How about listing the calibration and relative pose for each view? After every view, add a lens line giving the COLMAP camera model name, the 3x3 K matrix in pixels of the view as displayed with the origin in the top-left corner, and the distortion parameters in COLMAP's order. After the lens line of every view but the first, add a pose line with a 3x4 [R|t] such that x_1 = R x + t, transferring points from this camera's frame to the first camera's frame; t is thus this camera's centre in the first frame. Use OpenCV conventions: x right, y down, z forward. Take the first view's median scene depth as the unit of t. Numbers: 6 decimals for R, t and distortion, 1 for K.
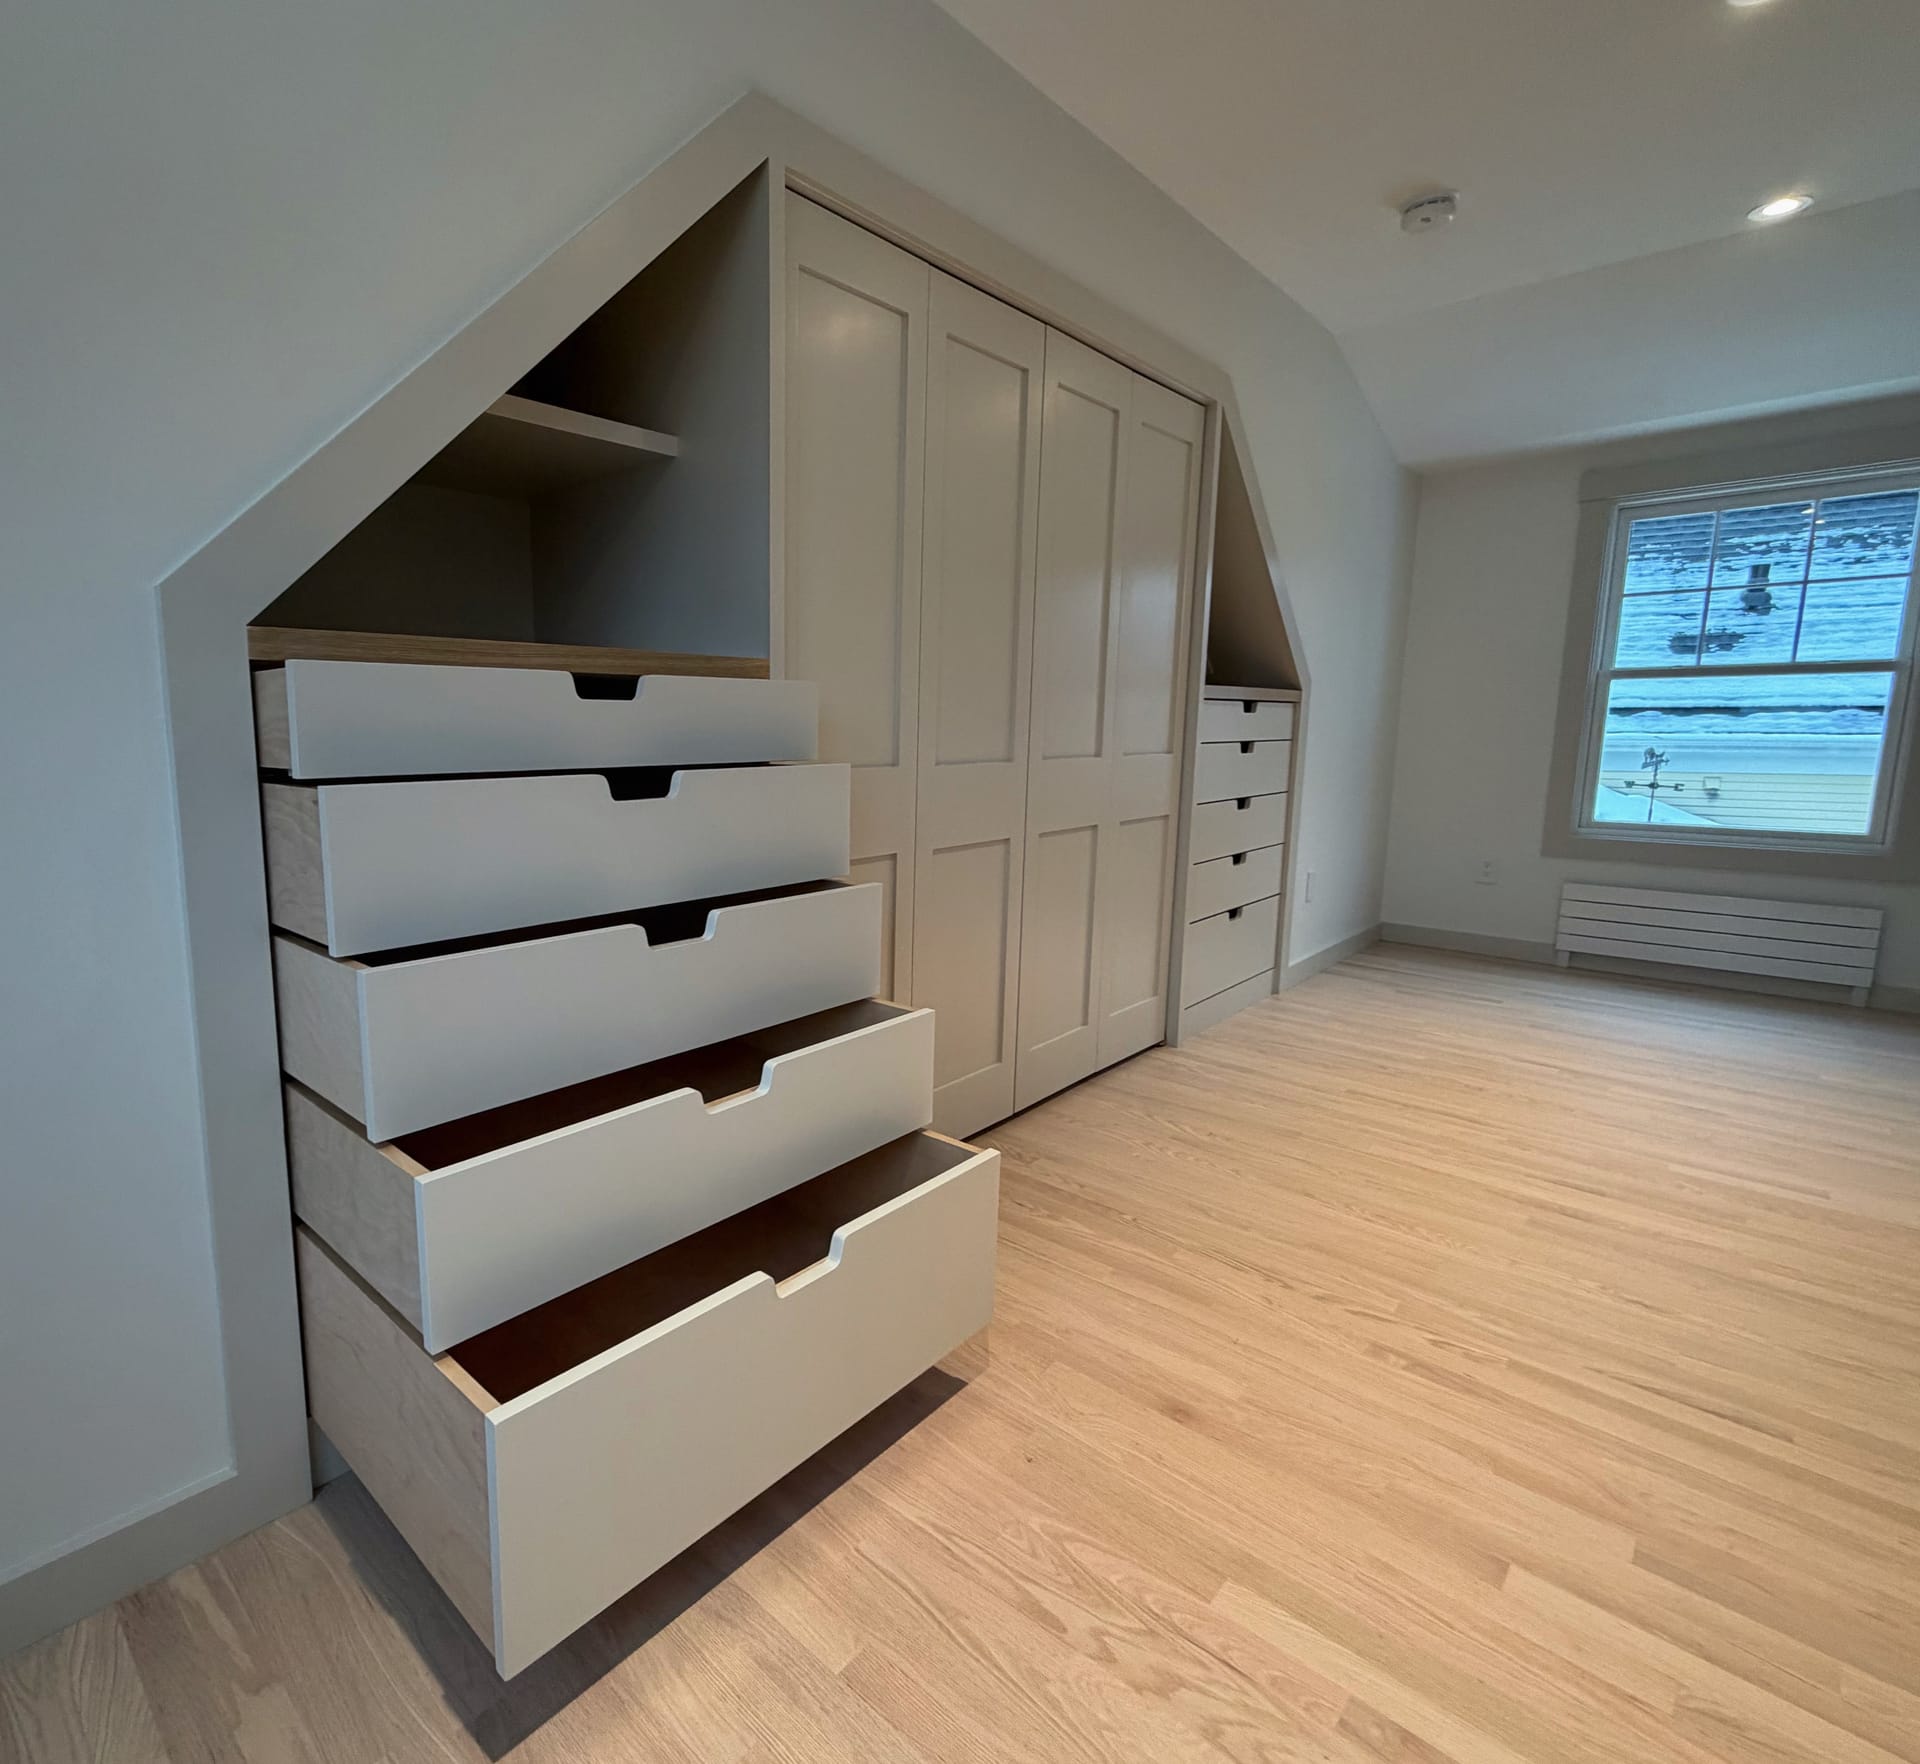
lens RADIAL K [[985.2, 0, 752.1], [0, 985.2, 876.0], [0, 0, 1]] dist [-0.002881, 0.000284]
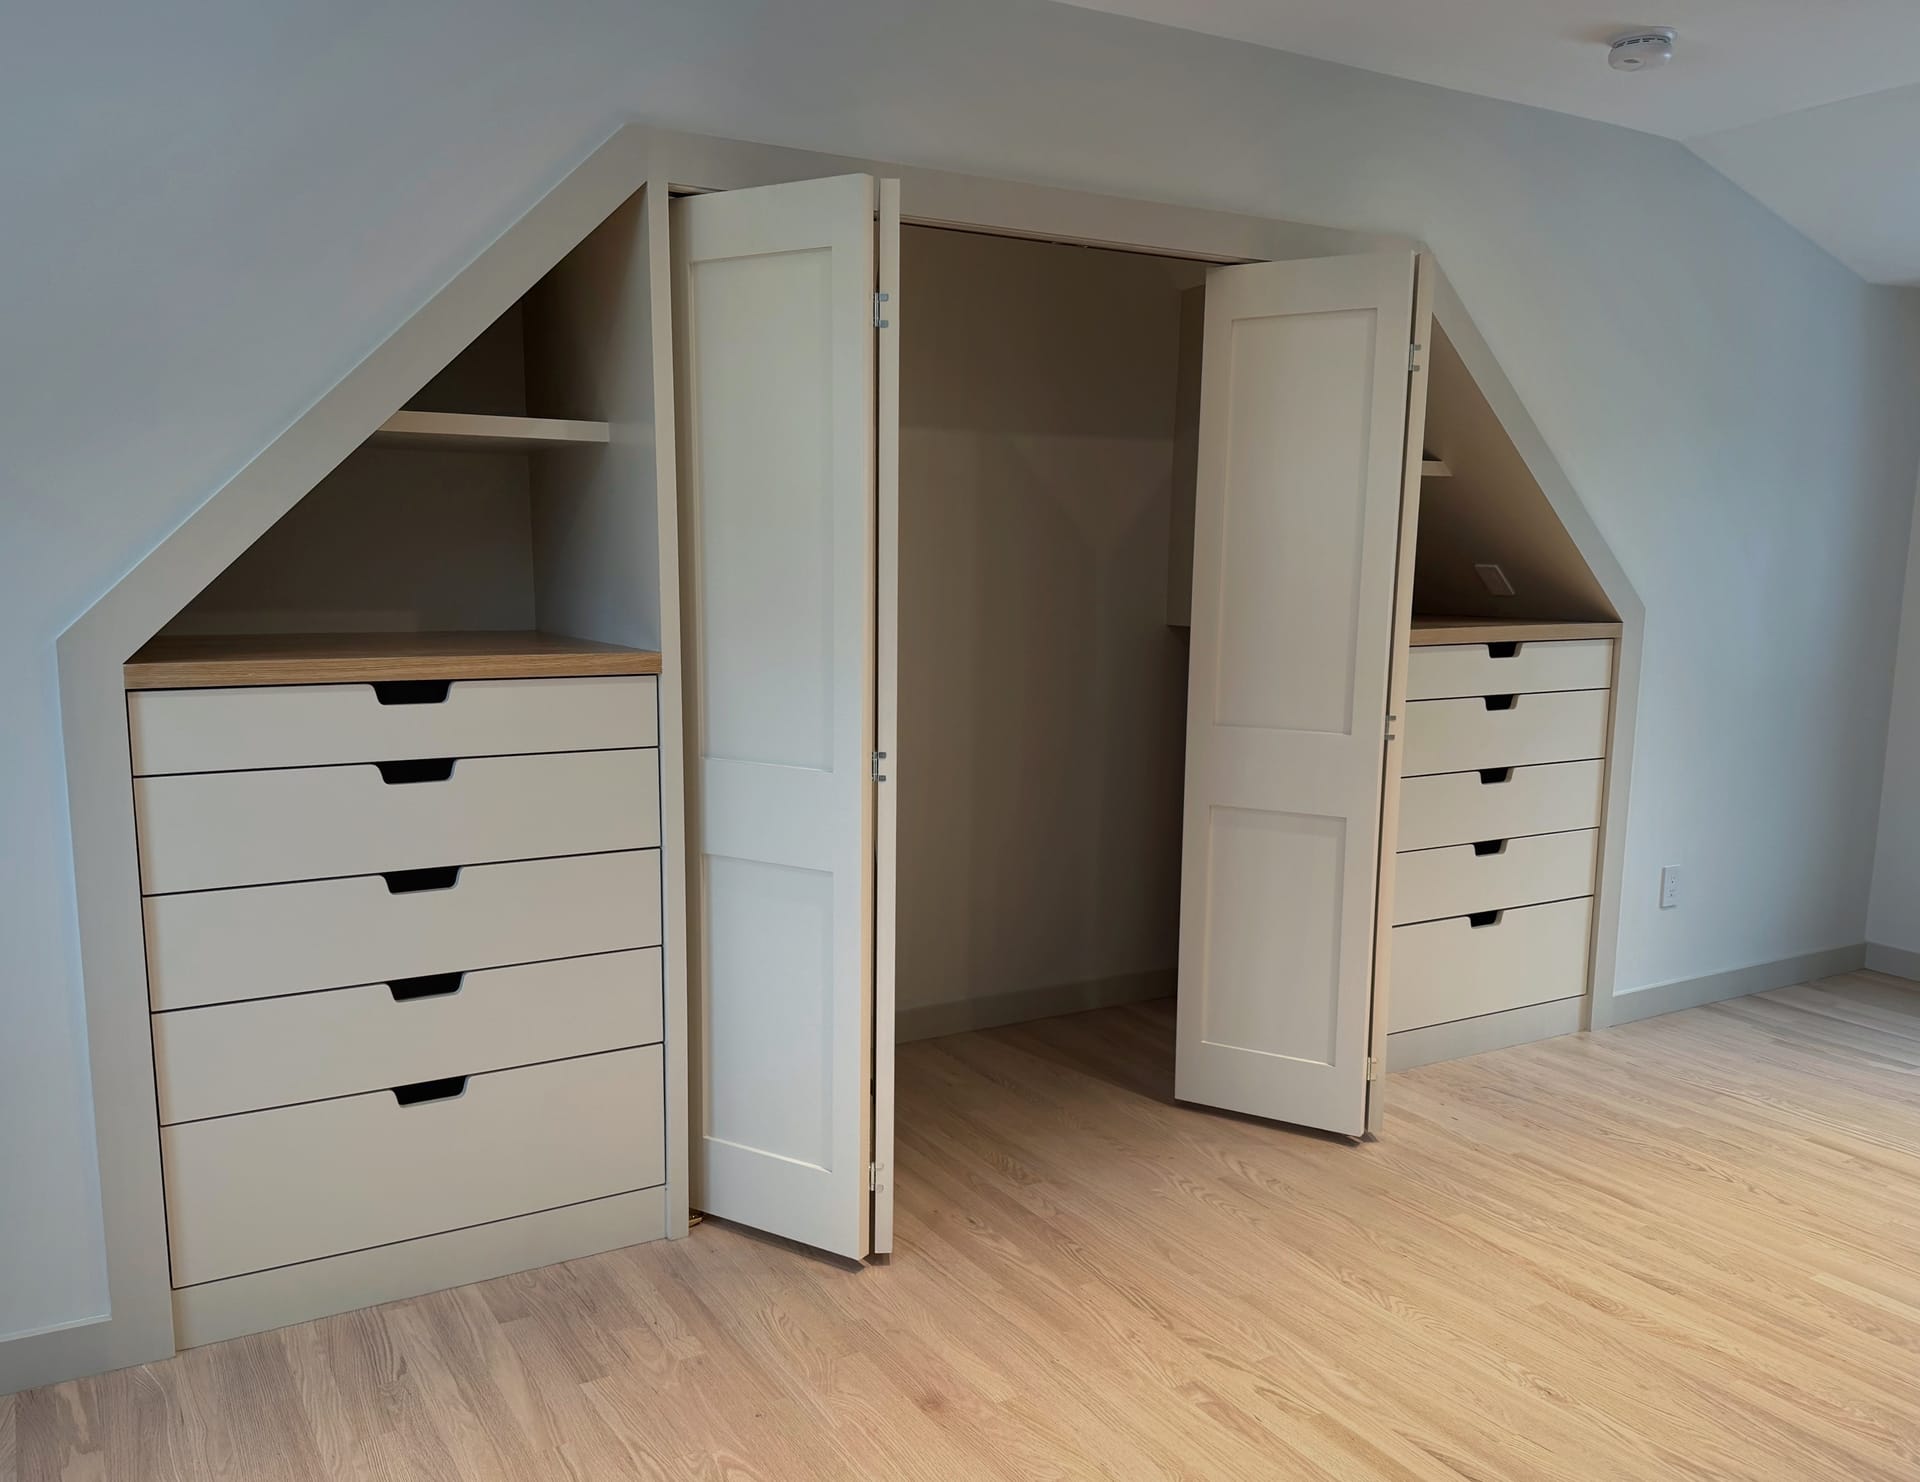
lens RADIAL K [[1553.9, 0, 958.5], [0, 1553.9, 807.2], [0, 0, 1]] dist [0.036294, -0.080371]
pose [[0.974931, 0.052893, -0.216129, 0.524161], [-0.049934, 0.998569, 0.019132, -0.075919], [0.216832, -0.007860, 0.976177, -0.394899]]
